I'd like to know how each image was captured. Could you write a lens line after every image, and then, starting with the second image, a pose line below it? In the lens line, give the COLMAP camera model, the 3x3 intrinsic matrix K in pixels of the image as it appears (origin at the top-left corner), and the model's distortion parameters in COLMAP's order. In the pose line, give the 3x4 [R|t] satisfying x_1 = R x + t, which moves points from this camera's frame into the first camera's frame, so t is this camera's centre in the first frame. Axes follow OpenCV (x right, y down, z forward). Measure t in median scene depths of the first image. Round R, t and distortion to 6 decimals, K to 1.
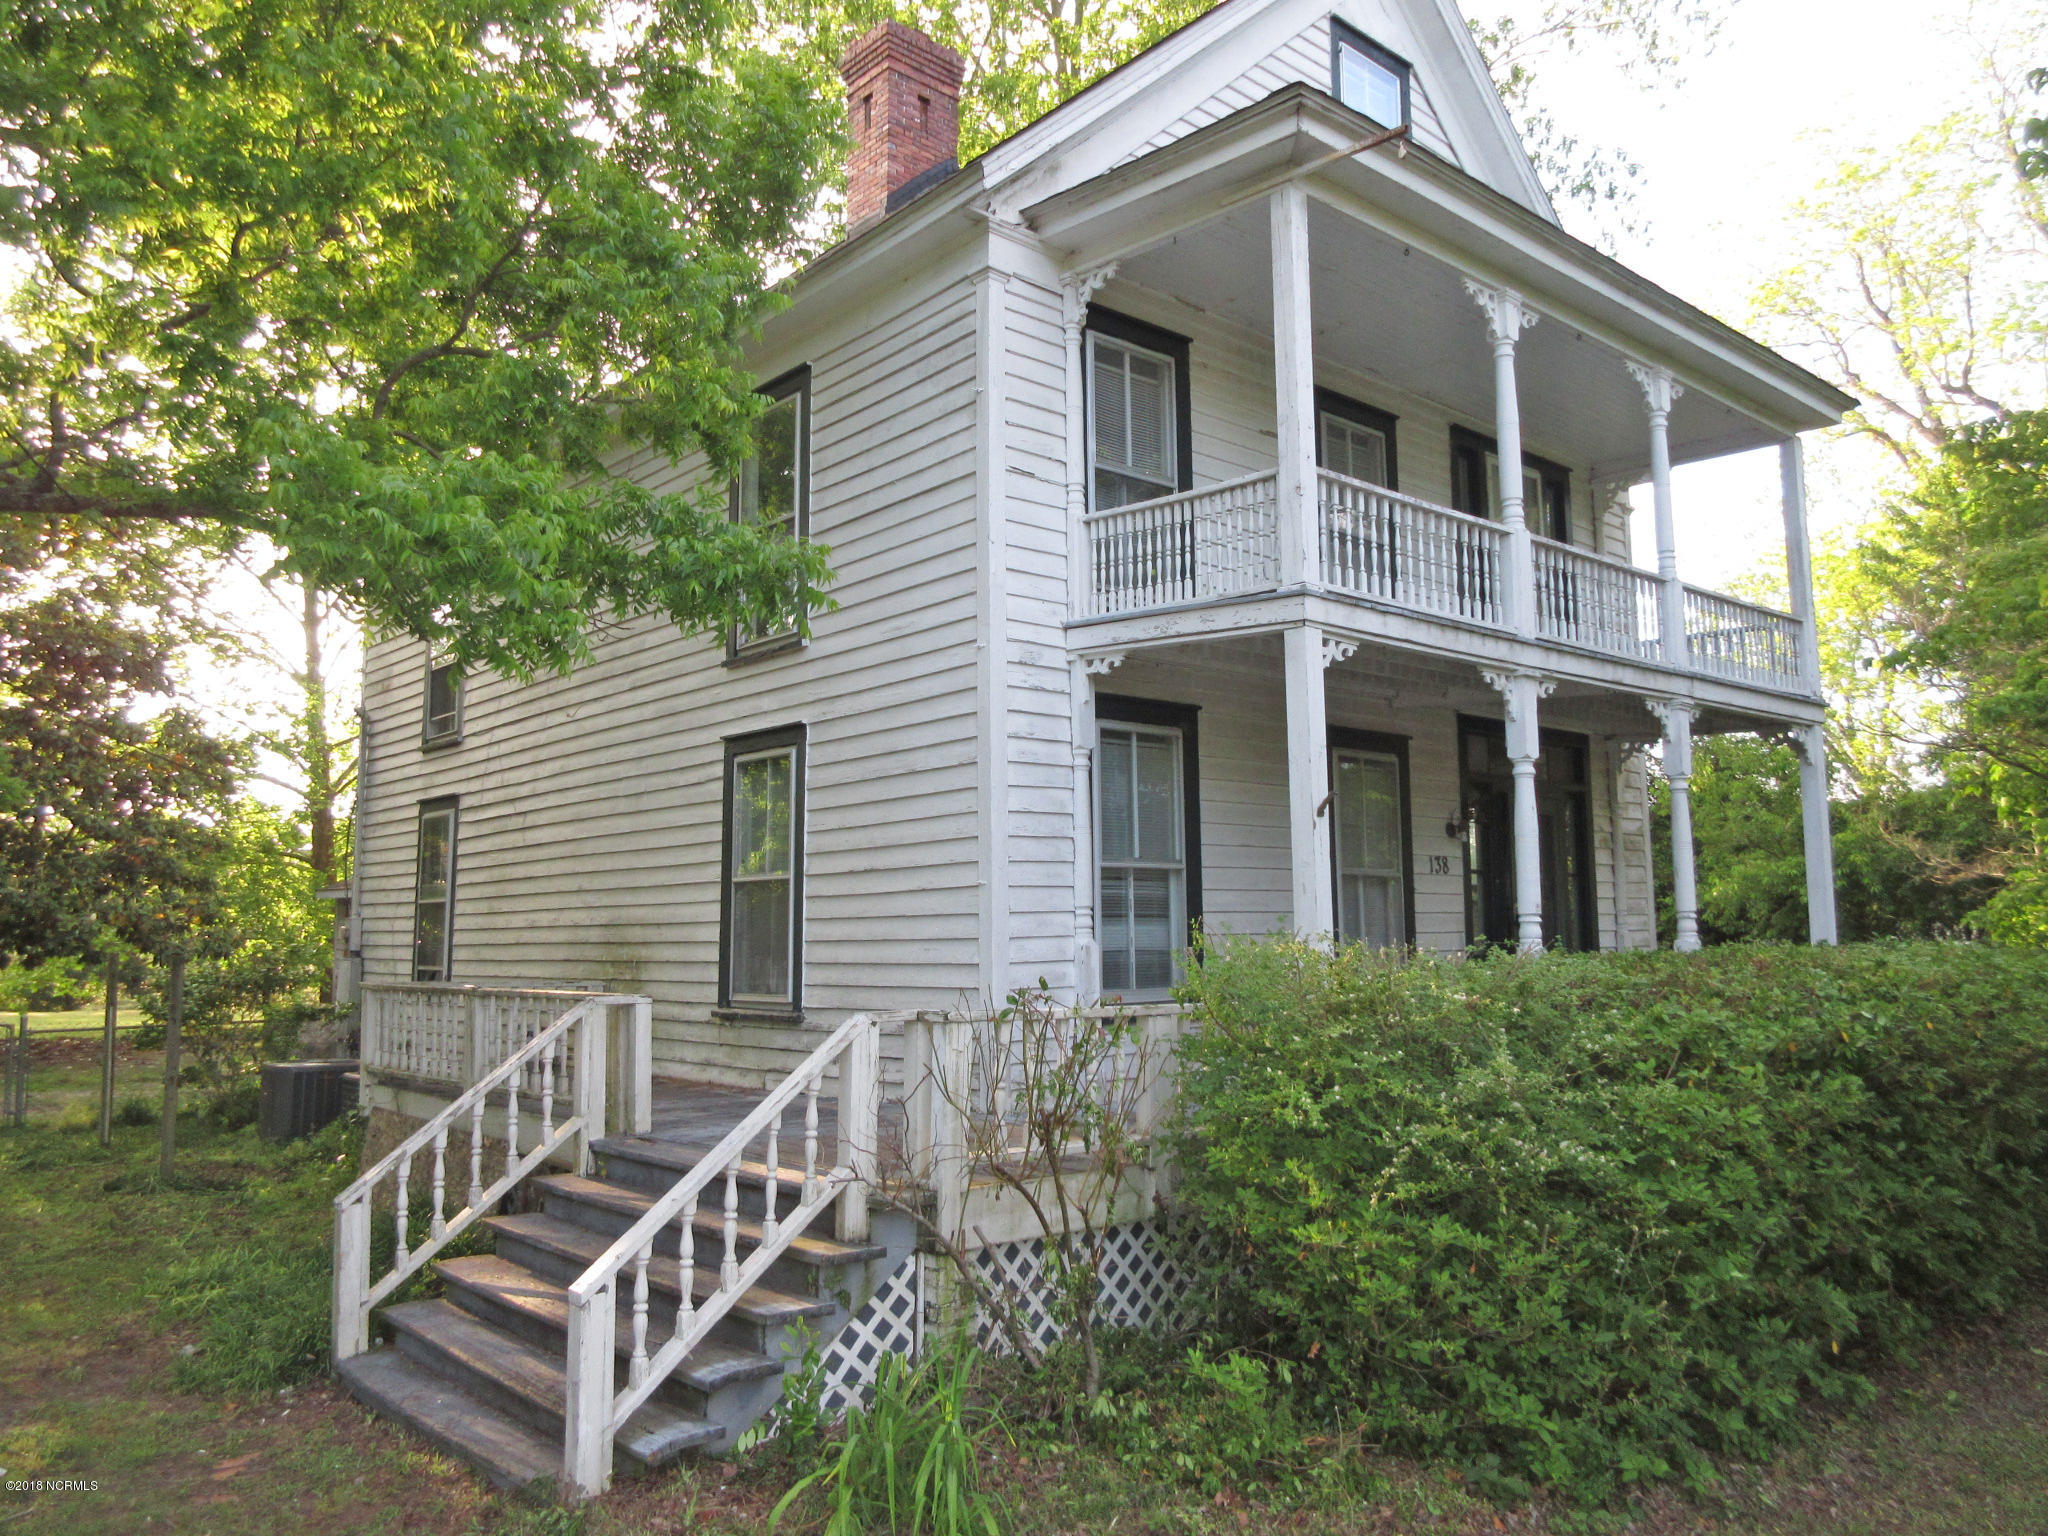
lens RADIAL K [[1514.9, 0, 1025.1], [0, 1514.9, 764.5], [0, 0, 1]] dist [0.009248, 0.002291]
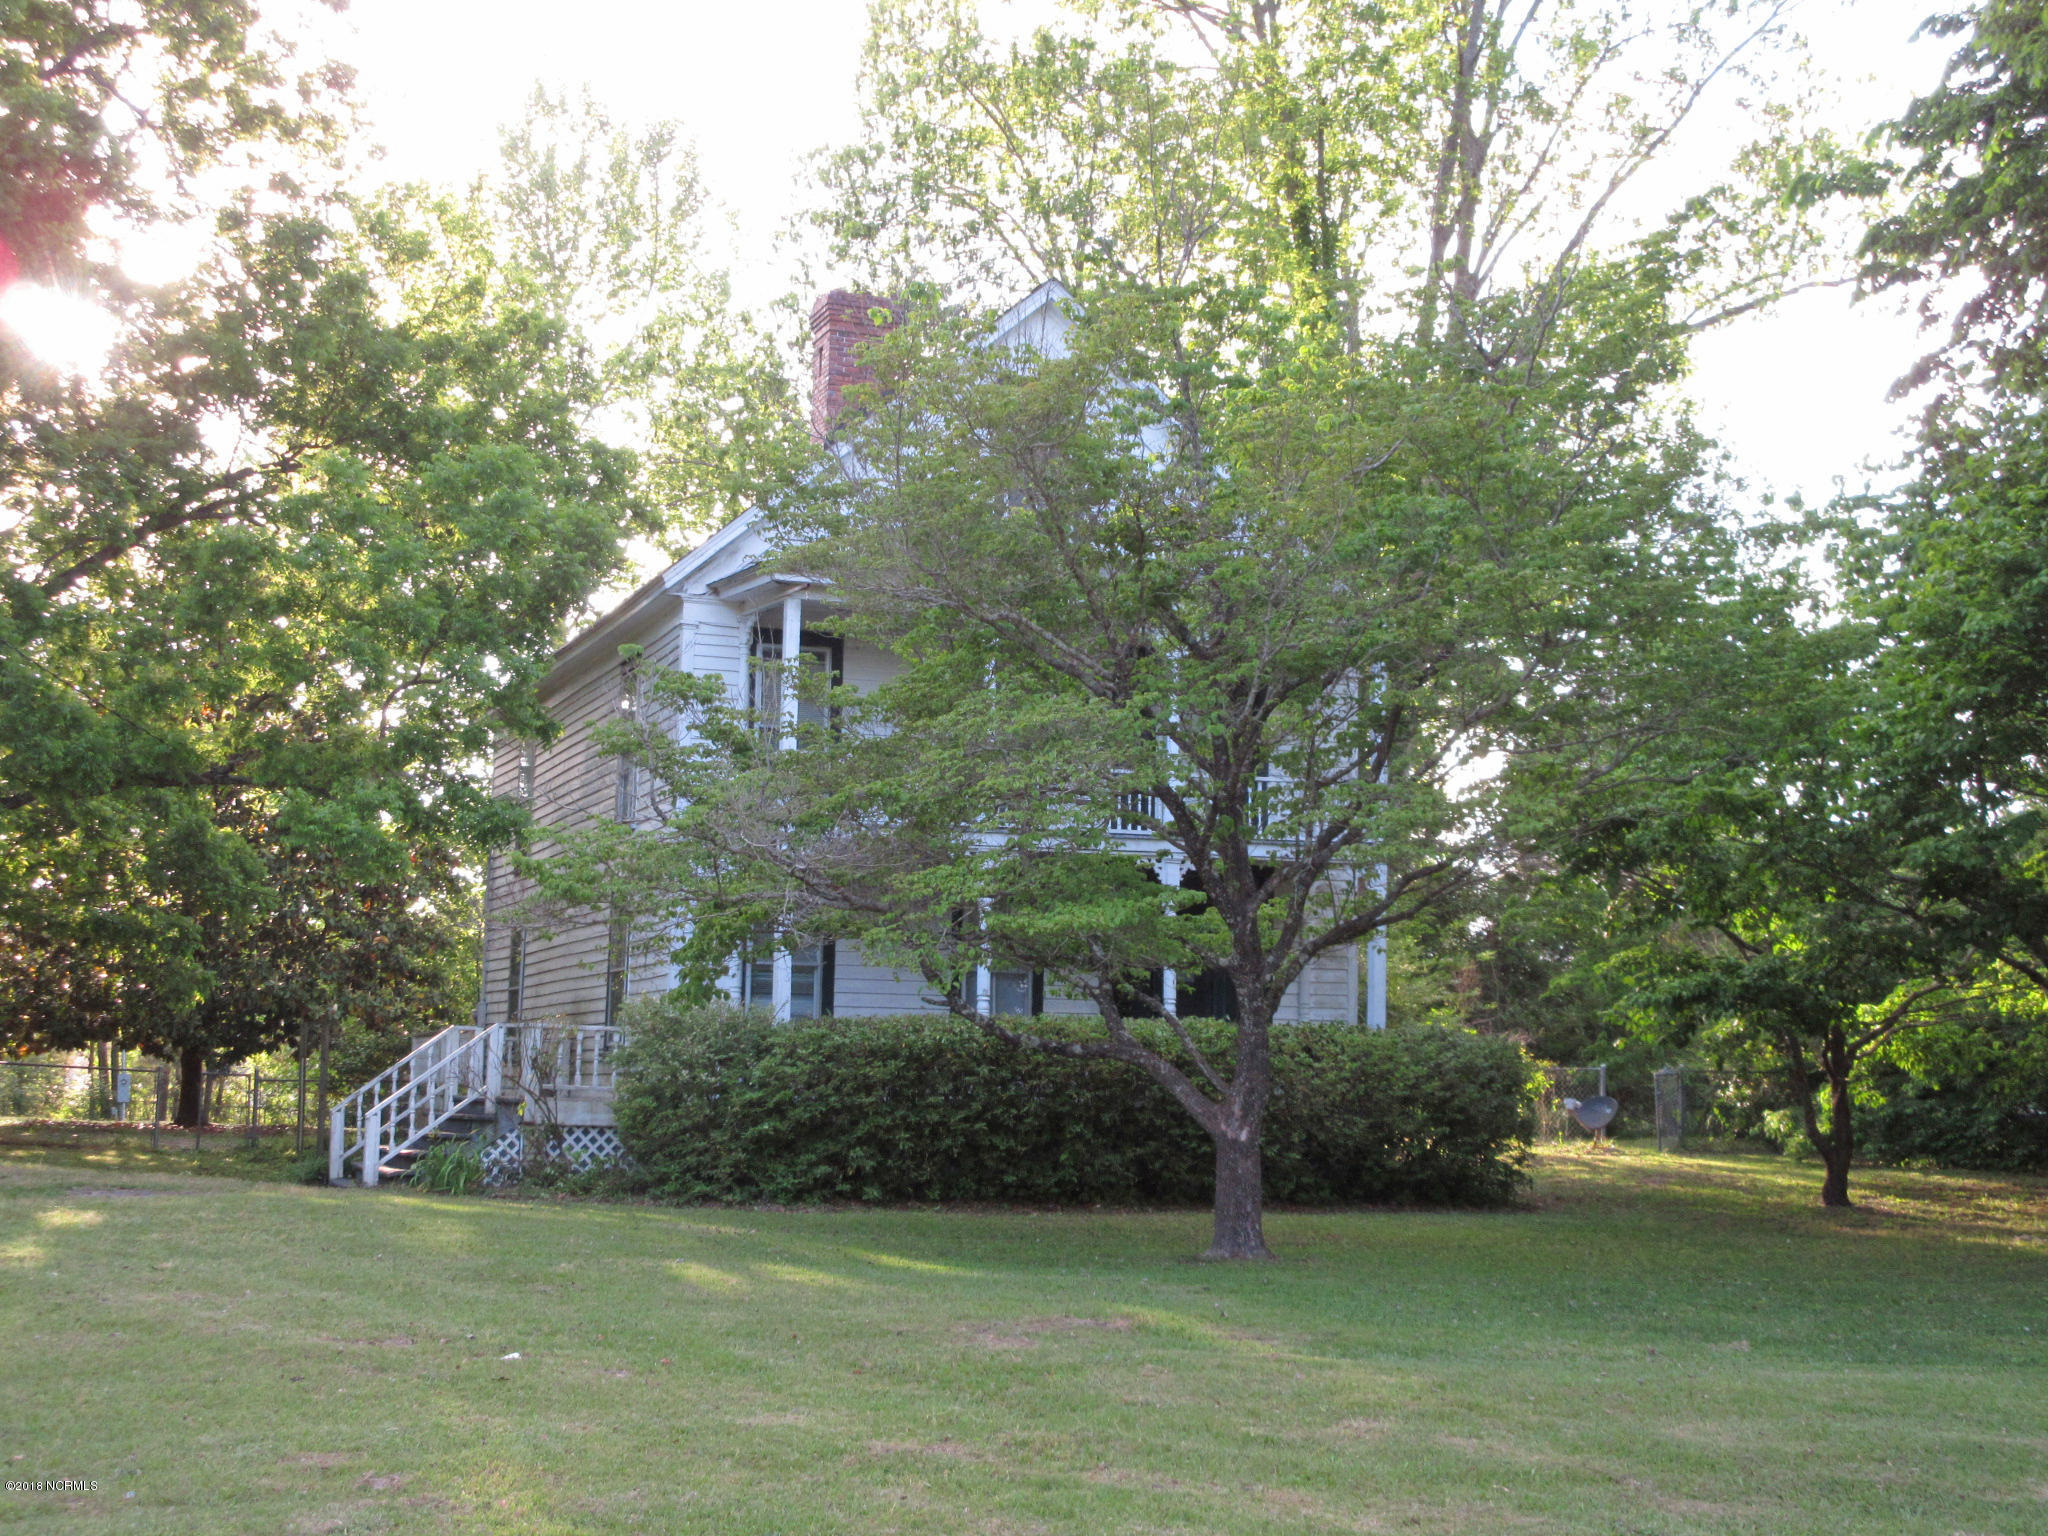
lens RADIAL K [[2817.5, 0, 1024.3], [0, 2817.5, 767.4], [0, 0, 1]] dist [0.046647, 0.000000]
pose [[0.935087, -0.015957, -0.354060, 1.492171], [0.013503, 0.999865, -0.009401, -0.123845], [0.354162, 0.004010, 0.935175, -1.905564]]
